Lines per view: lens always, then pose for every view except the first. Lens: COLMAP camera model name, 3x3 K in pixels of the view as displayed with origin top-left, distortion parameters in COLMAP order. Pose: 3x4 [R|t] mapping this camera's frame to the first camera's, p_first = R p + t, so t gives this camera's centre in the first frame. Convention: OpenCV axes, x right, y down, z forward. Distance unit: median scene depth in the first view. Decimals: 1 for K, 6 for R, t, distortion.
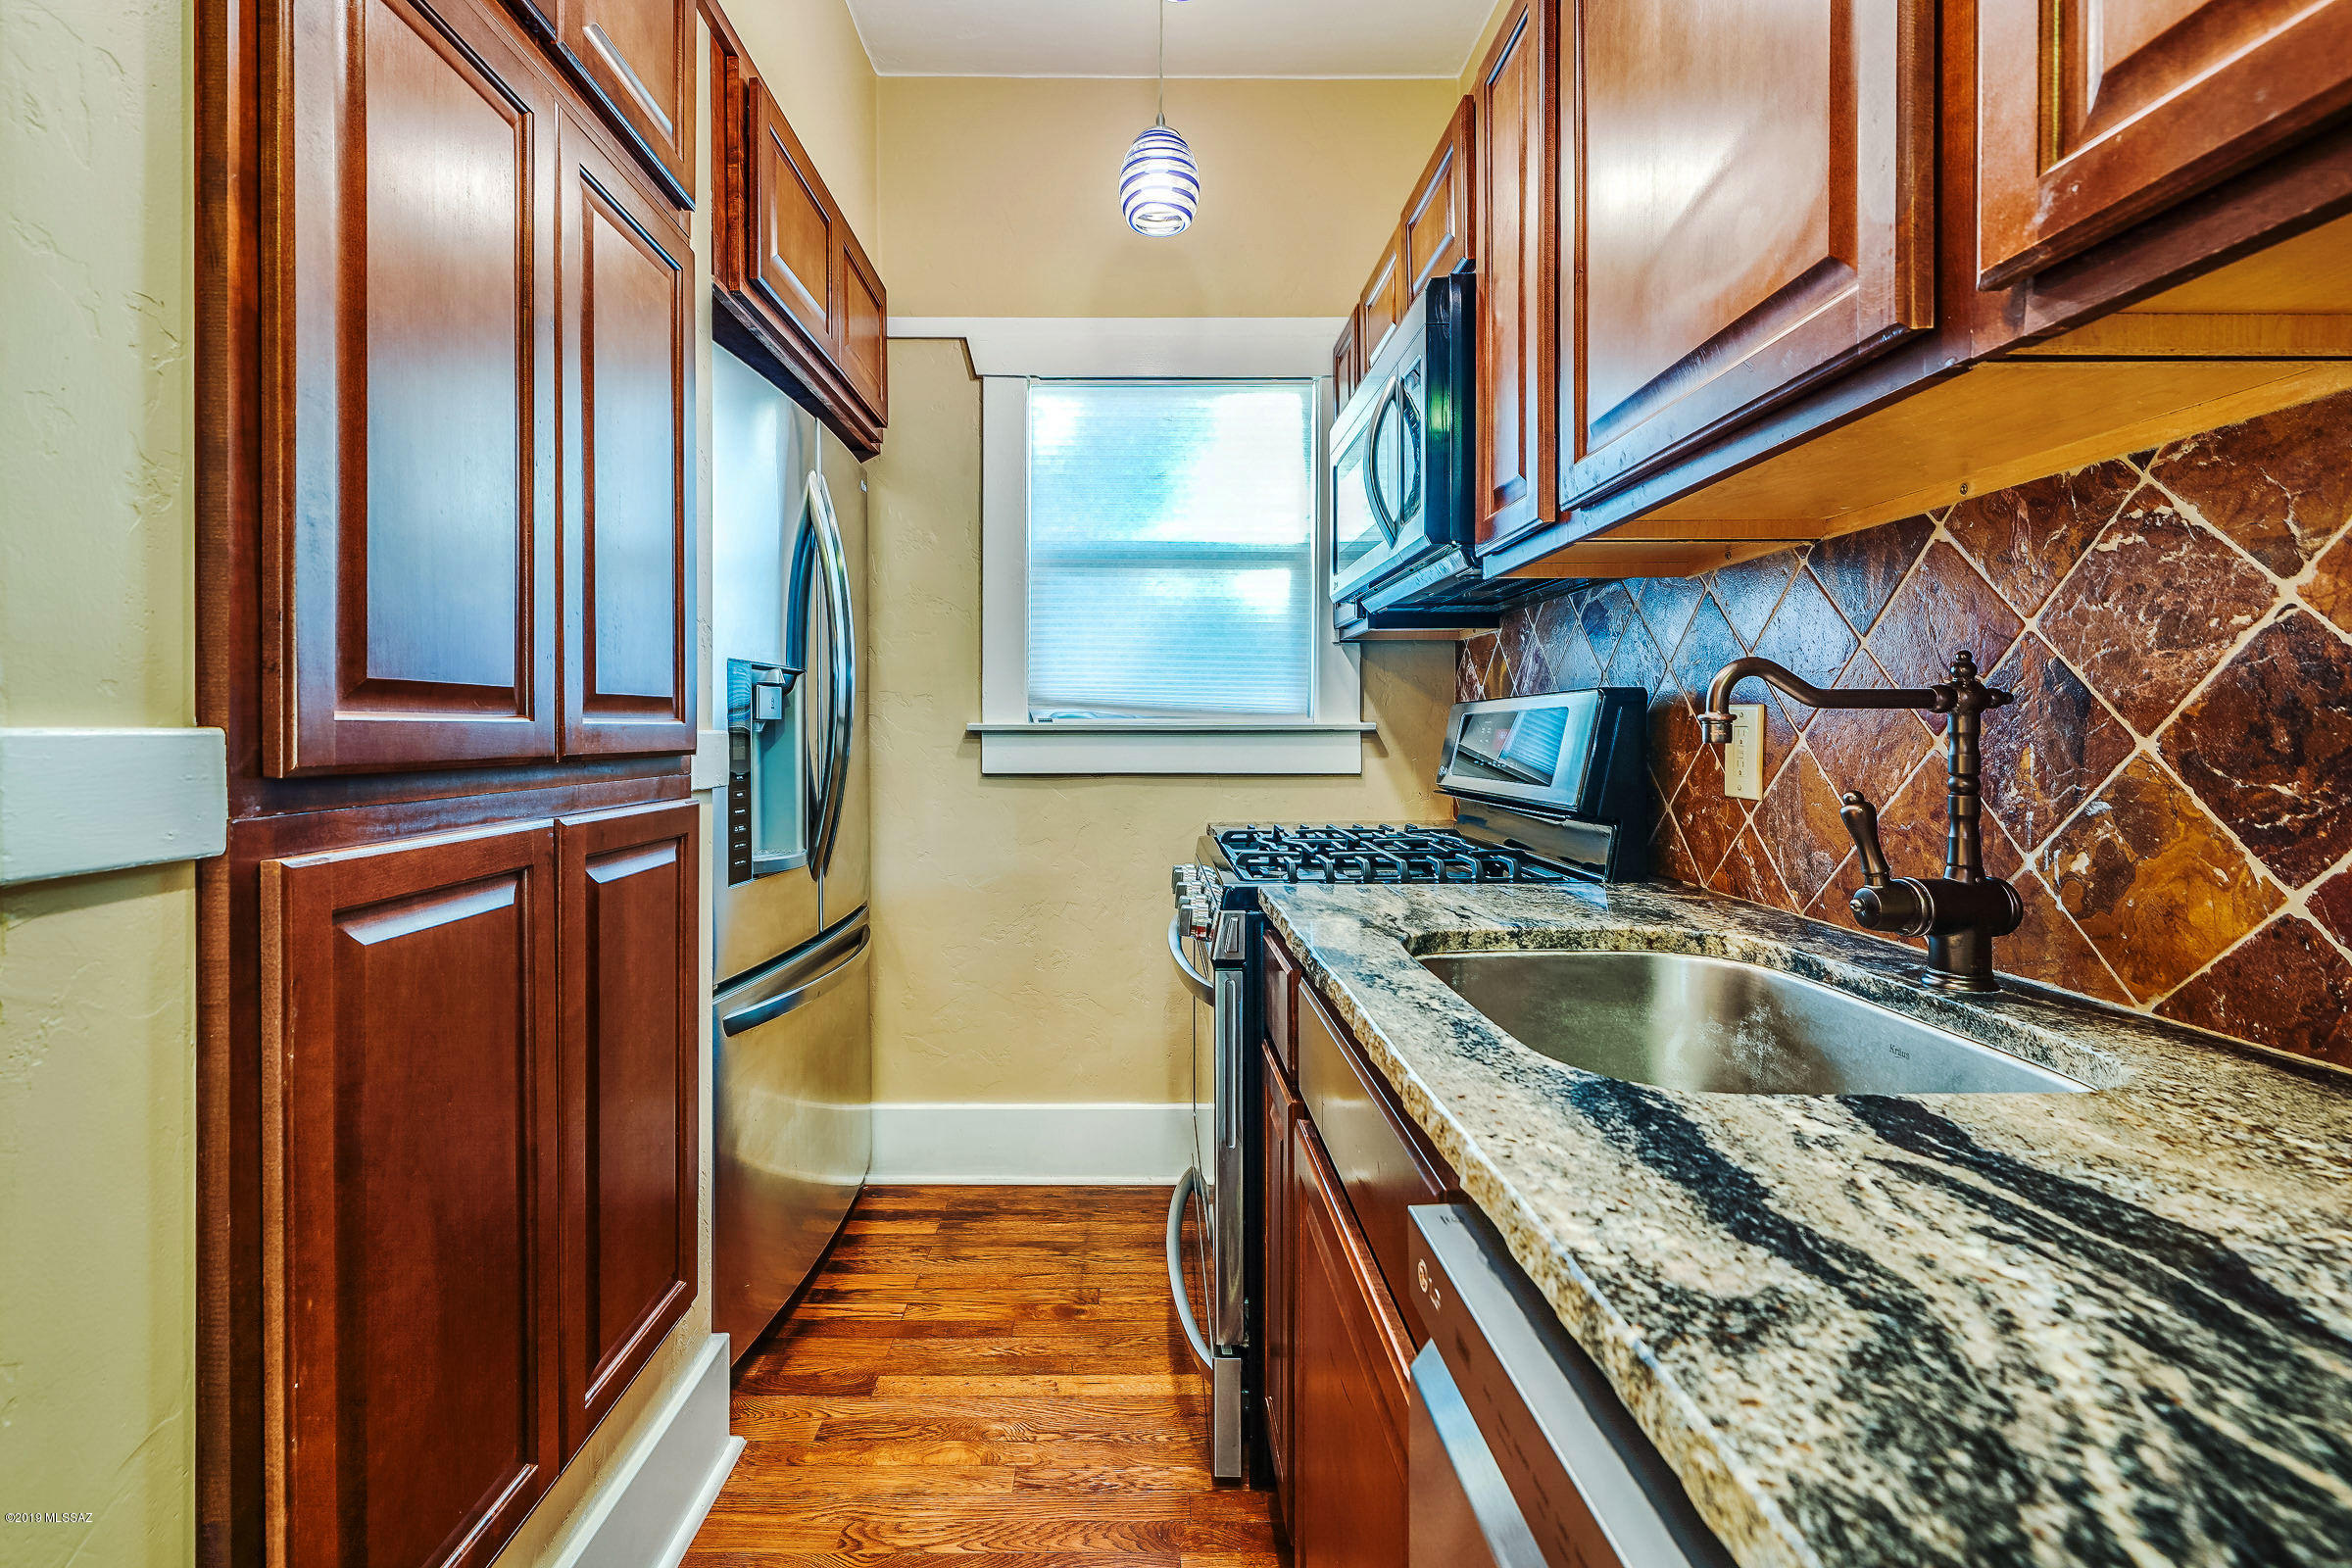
lens RADIAL K [[1047.1, 0, 1184.0], [0, 1047.1, 737.9], [0, 0, 1]] dist [-0.001749, -0.000557]
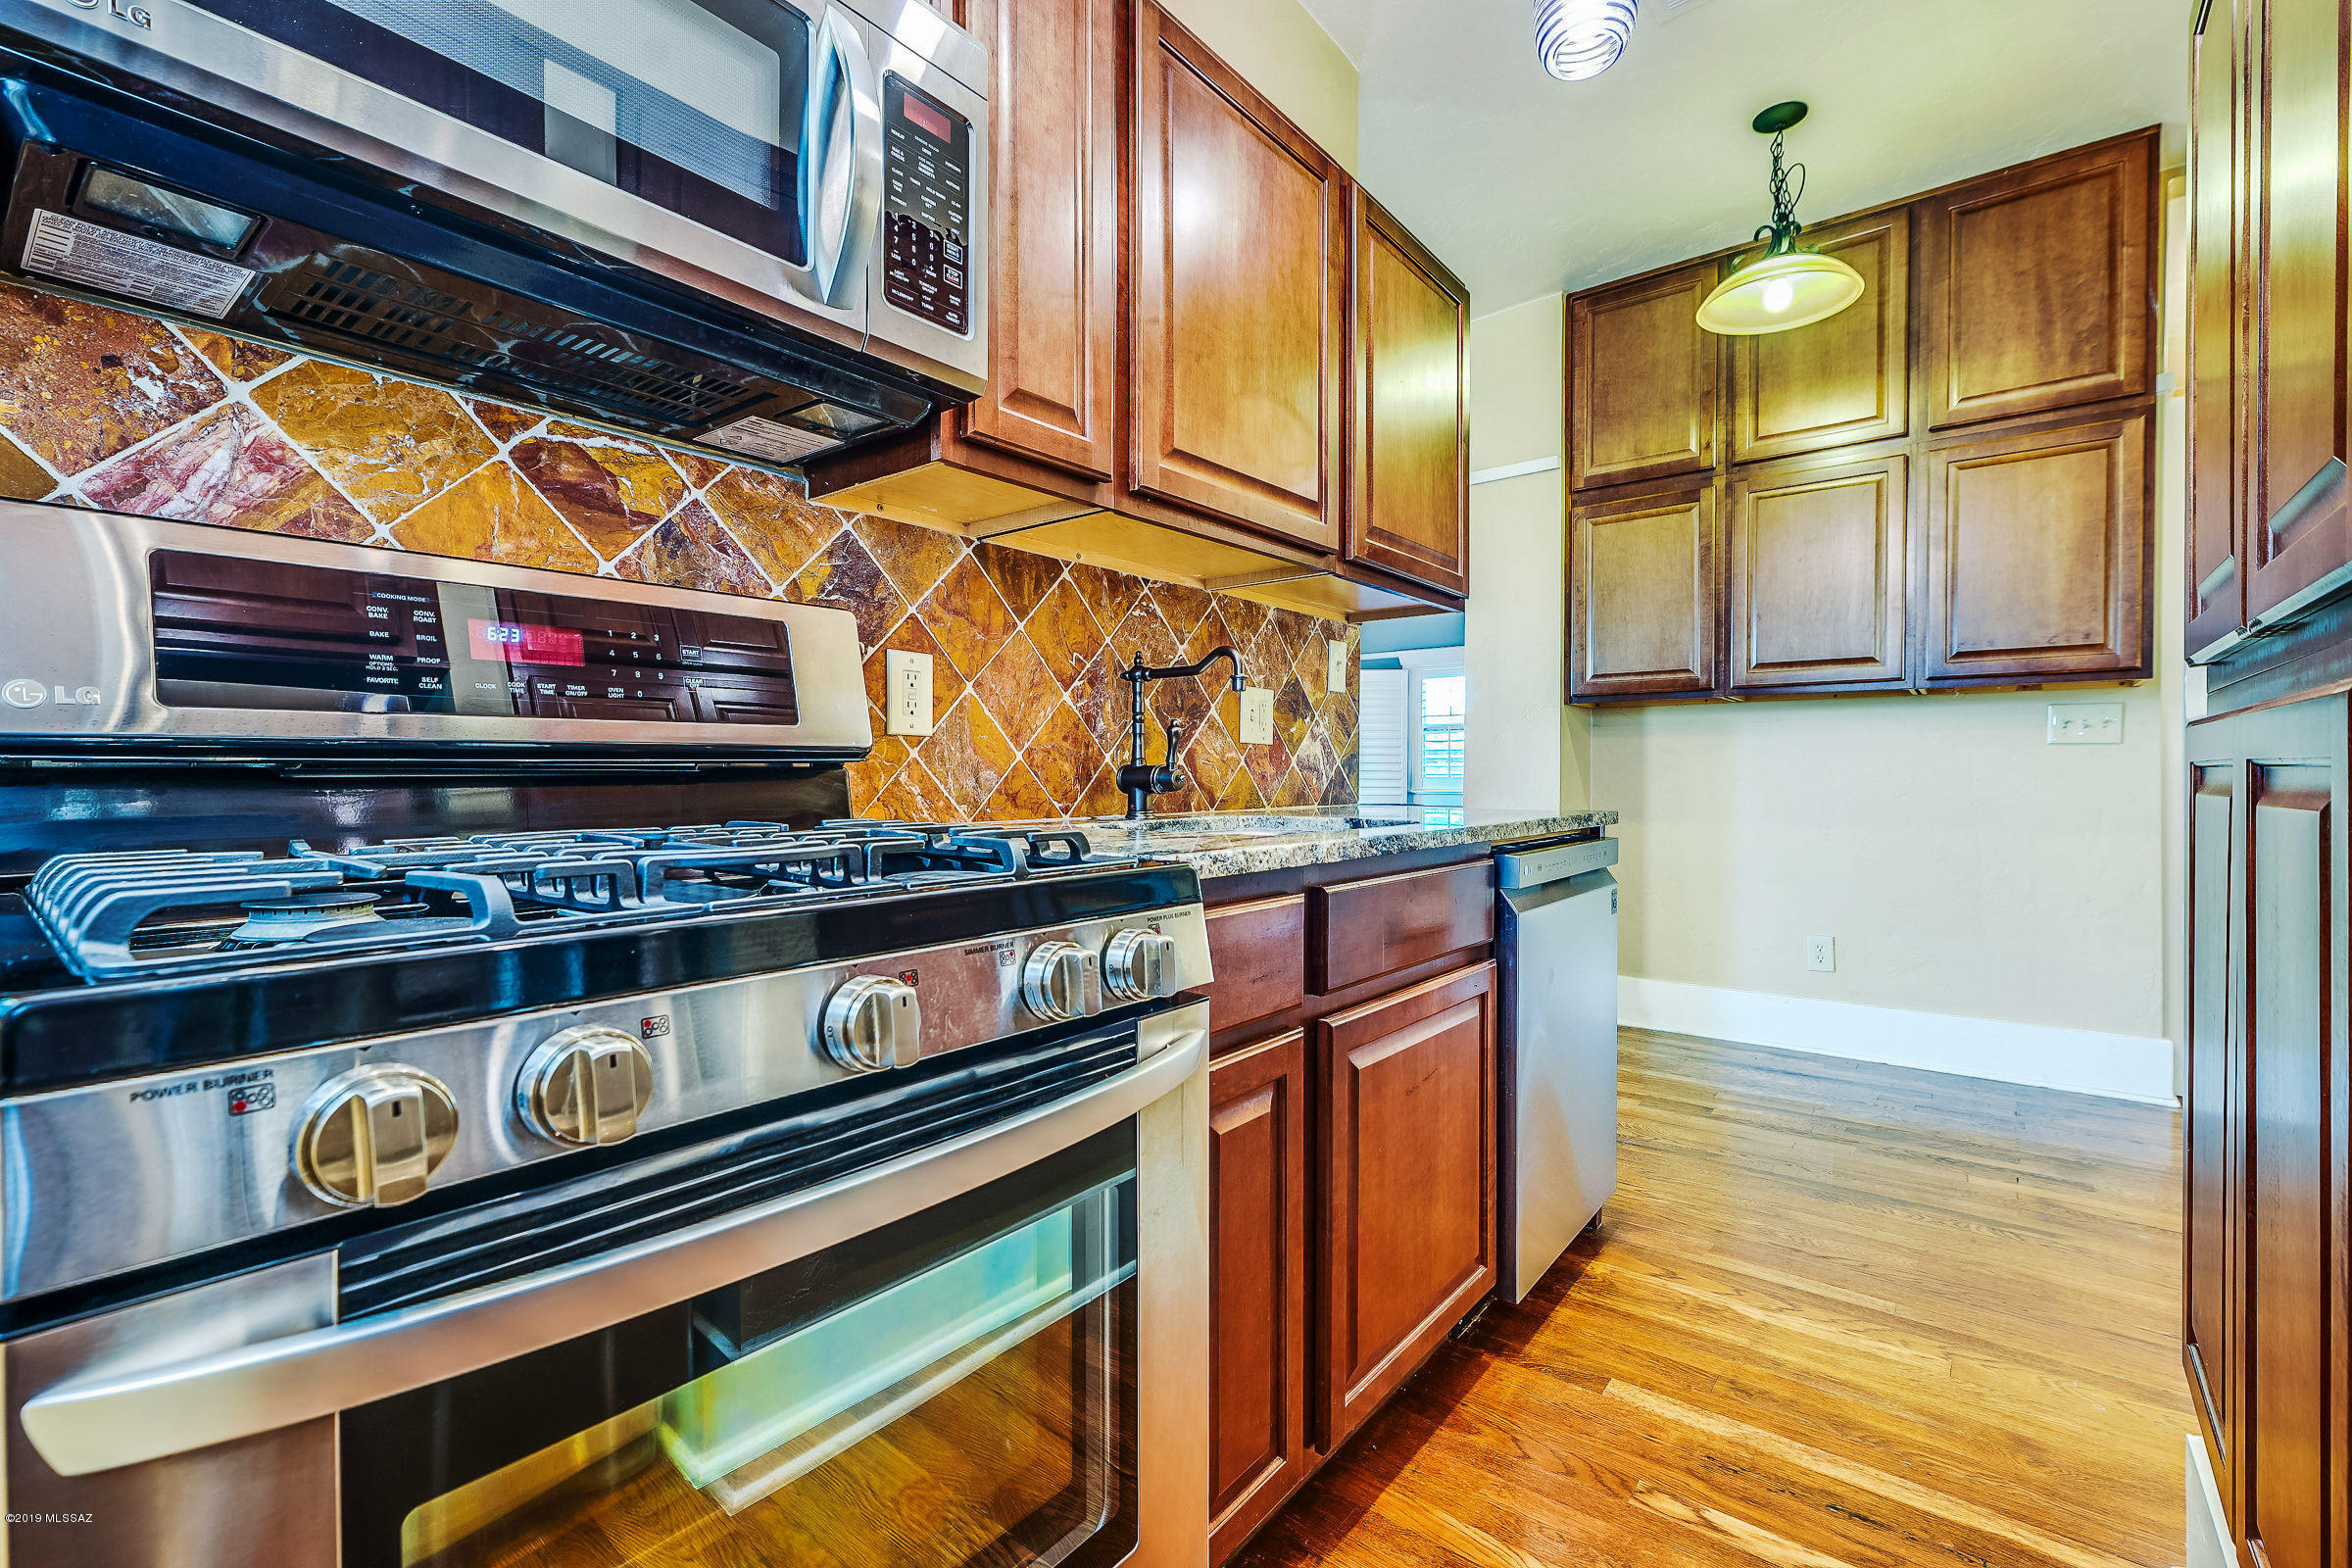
lens RADIAL K [[1045.6, 0, 1166.1], [0, 1045.6, 780.5], [0, 0, 1]] dist [-0.025894, 0.018355]
pose [[-0.751485, -0.006204, 0.659721, -0.454601], [0.003399, 0.999906, 0.013275, 0.102008], [-0.659741, 0.012219, -0.751394, 1.832030]]
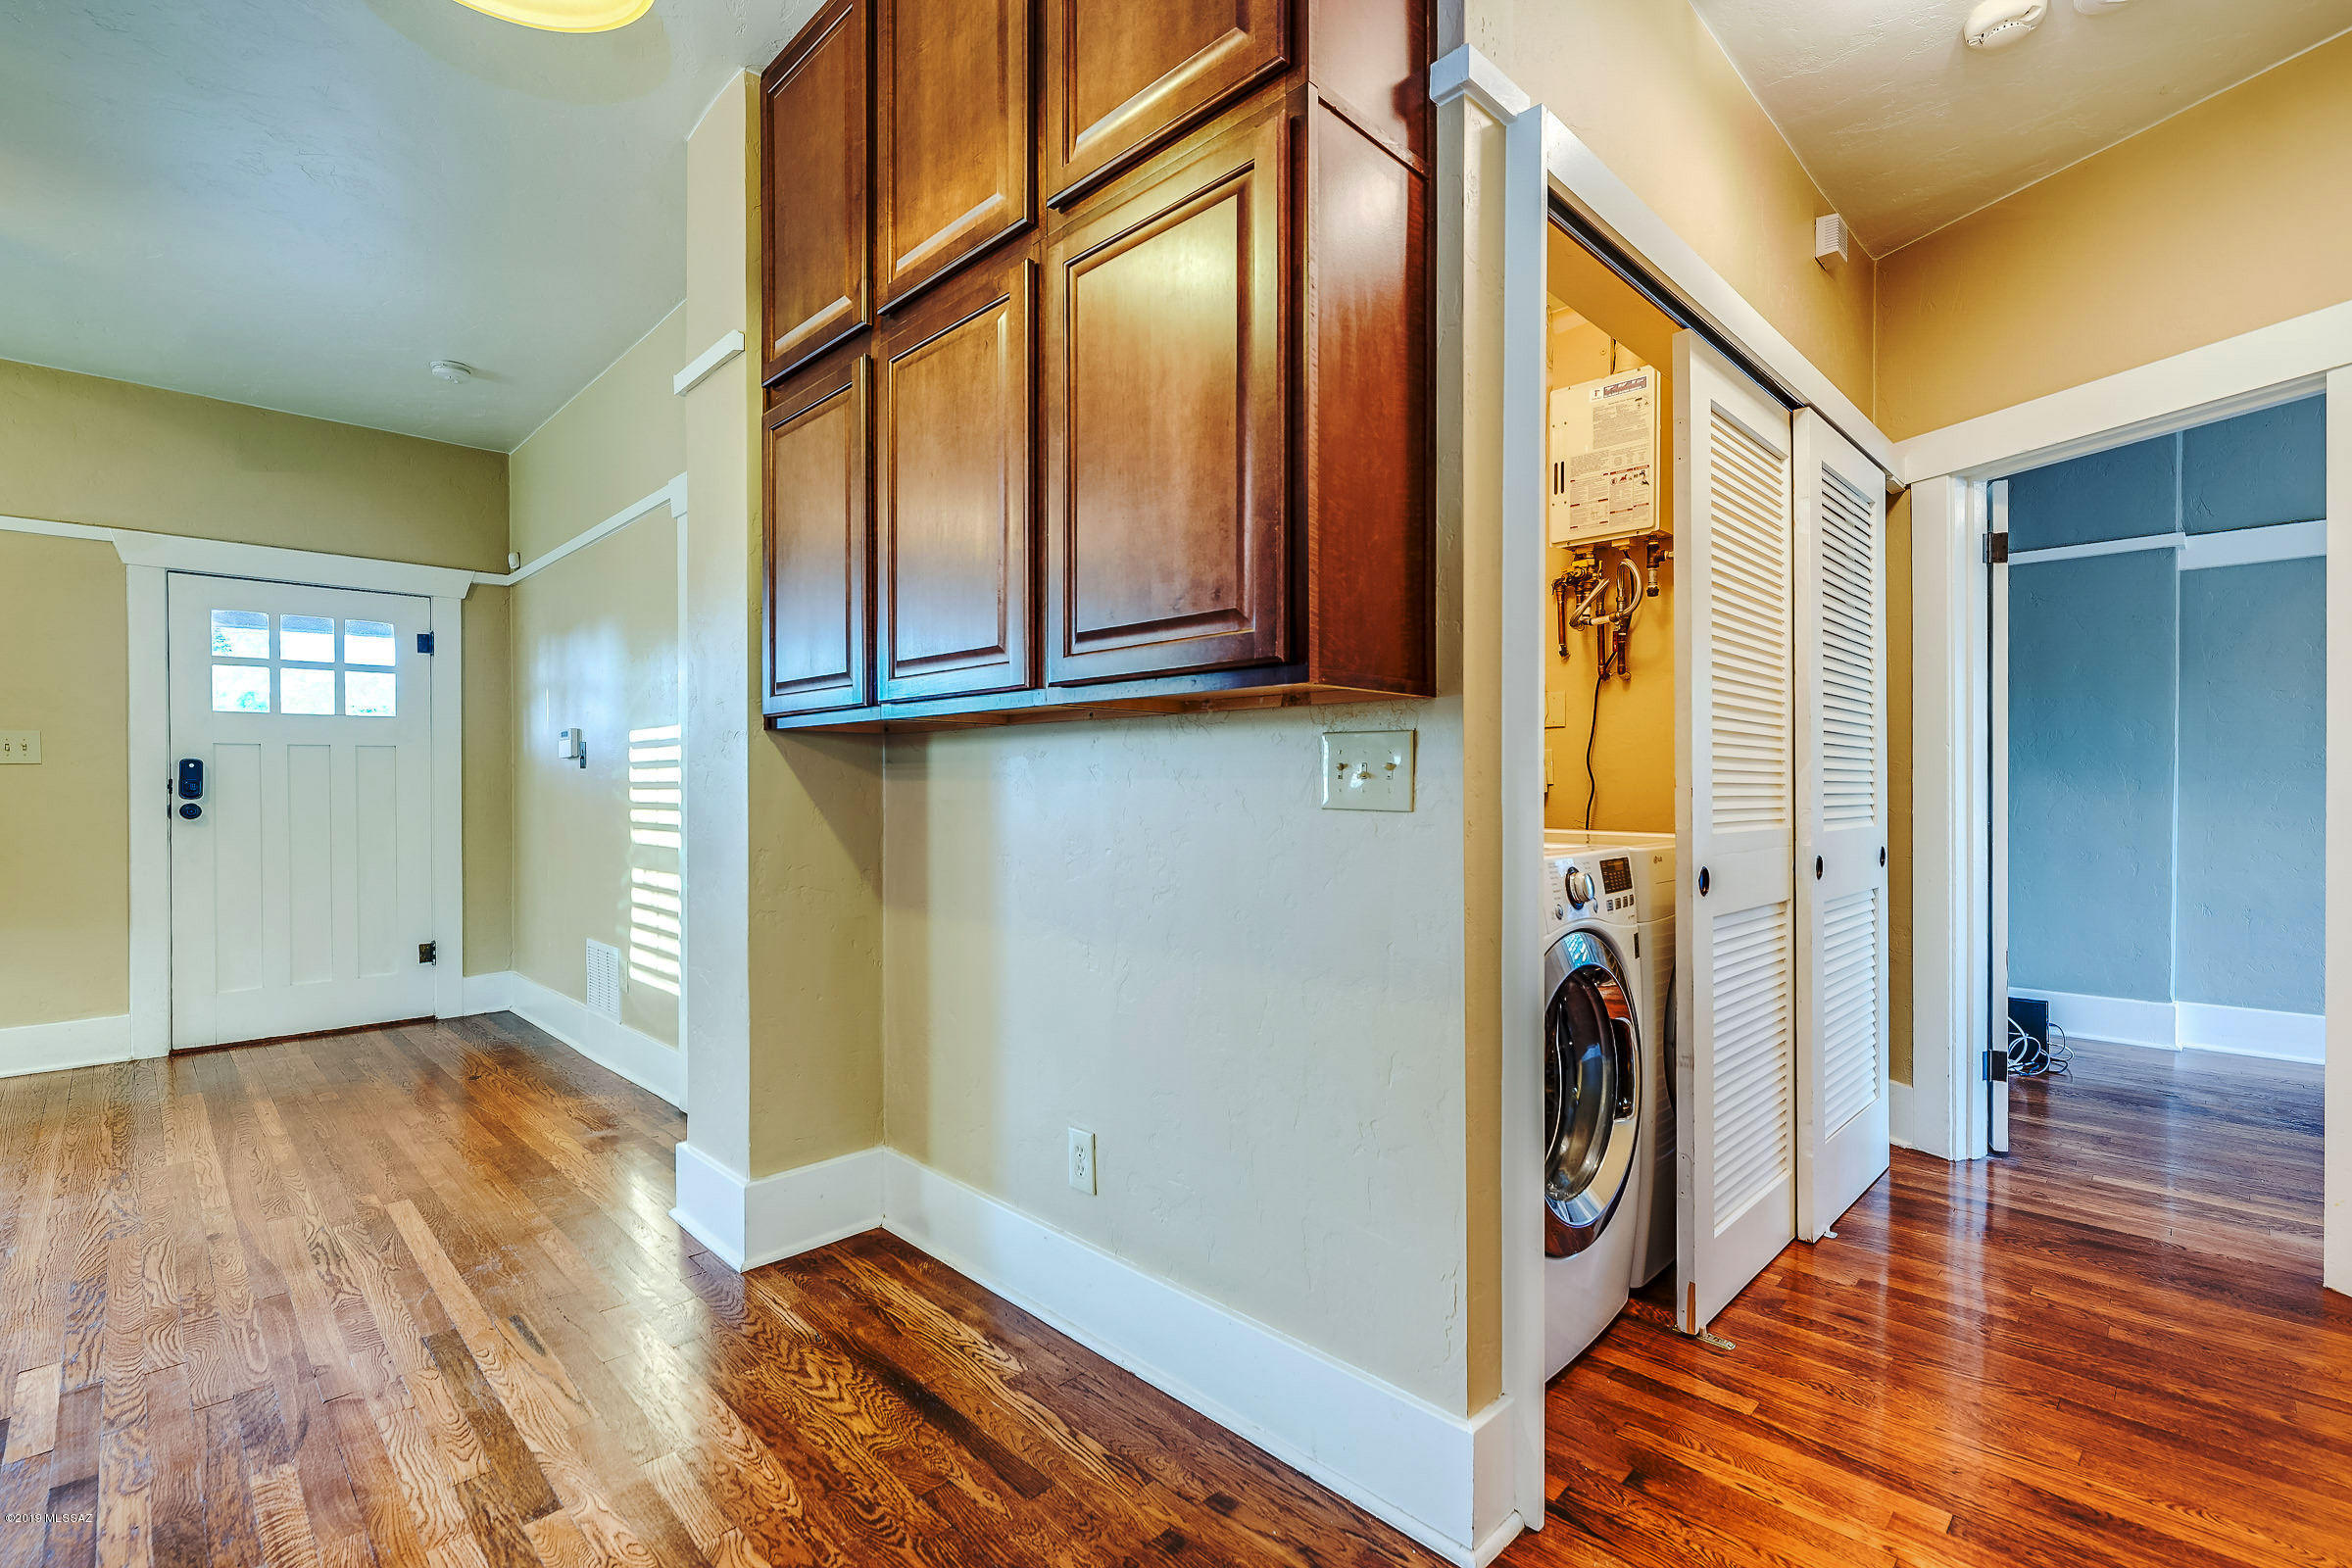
lens RADIAL K [[1065.2, 0, 1176.0], [0, 1065.2, 784.0], [0, 0, 1]] dist [0.004470, -0.000939]
pose [[-0.703840, -0.001770, 0.710356, -1.240718], [0.007376, 0.999925, 0.009800, 0.006862], [-0.710320, 0.012138, -0.703774, -0.435713]]
